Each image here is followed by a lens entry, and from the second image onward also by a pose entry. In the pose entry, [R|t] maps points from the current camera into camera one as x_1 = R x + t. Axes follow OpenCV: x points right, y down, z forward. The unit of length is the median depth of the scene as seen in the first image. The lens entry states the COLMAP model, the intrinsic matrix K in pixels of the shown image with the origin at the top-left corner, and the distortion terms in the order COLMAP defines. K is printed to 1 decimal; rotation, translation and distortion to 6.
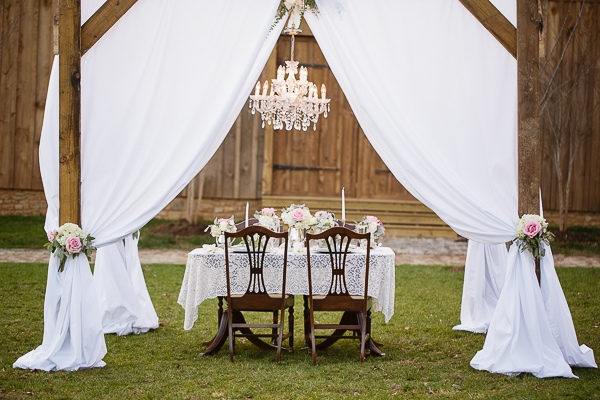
lens RADIAL K [[1707.3, 0, 300.0], [0, 1707.3, 200.1], [0, 0, 1]] dist [-0.036561, 0.000000]
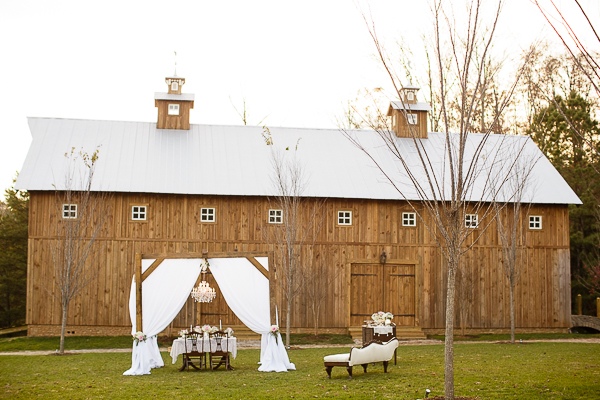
lens RADIAL K [[869.3, 0, 300.5], [0, 869.3, 200.3], [0, 0, 1]] dist [-0.160765, 0.000000]
pose [[0.994927, -0.021562, 0.098261, 0.020563], [0.035837, 0.988648, -0.145917, 0.015241], [-0.093999, 0.148698, 0.984405, -0.703941]]
